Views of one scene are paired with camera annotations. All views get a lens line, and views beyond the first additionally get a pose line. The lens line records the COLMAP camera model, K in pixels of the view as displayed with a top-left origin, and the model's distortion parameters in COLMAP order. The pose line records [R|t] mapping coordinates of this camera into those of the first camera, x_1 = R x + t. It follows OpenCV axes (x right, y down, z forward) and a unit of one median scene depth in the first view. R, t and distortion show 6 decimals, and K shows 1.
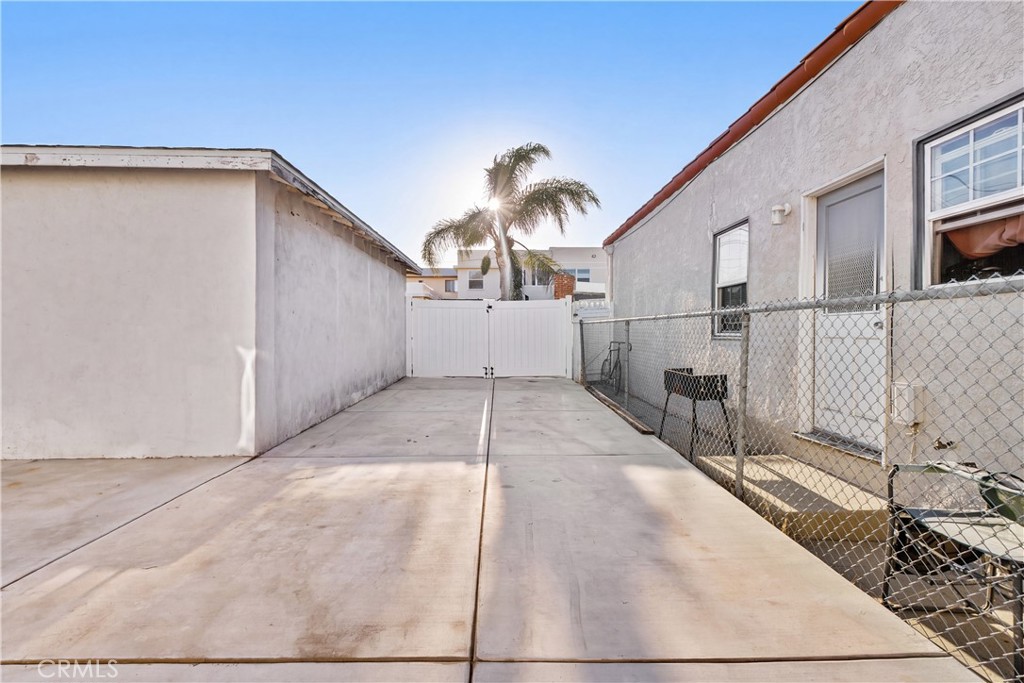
lens RADIAL K [[421.0, 0, 512.0], [0, 421.0, 341.5], [0, 0, 1]] dist [-0.000176, -0.000040]
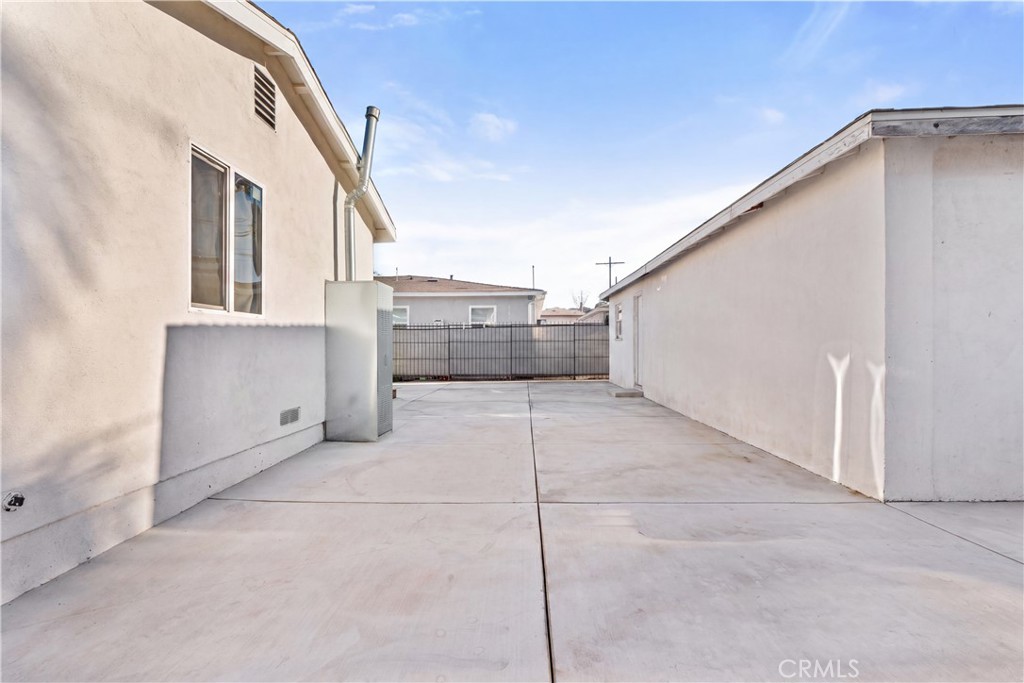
lens RADIAL K [[441.6, 0, 512.0], [0, 441.6, 341.5], [0, 0, 1]] dist [0.000507, 0.000034]
pose [[-0.041582, -0.012558, -0.999056, 0.269233], [-0.018538, 0.999759, -0.011796, -0.005274], [0.998963, 0.018030, -0.041805, 0.375675]]
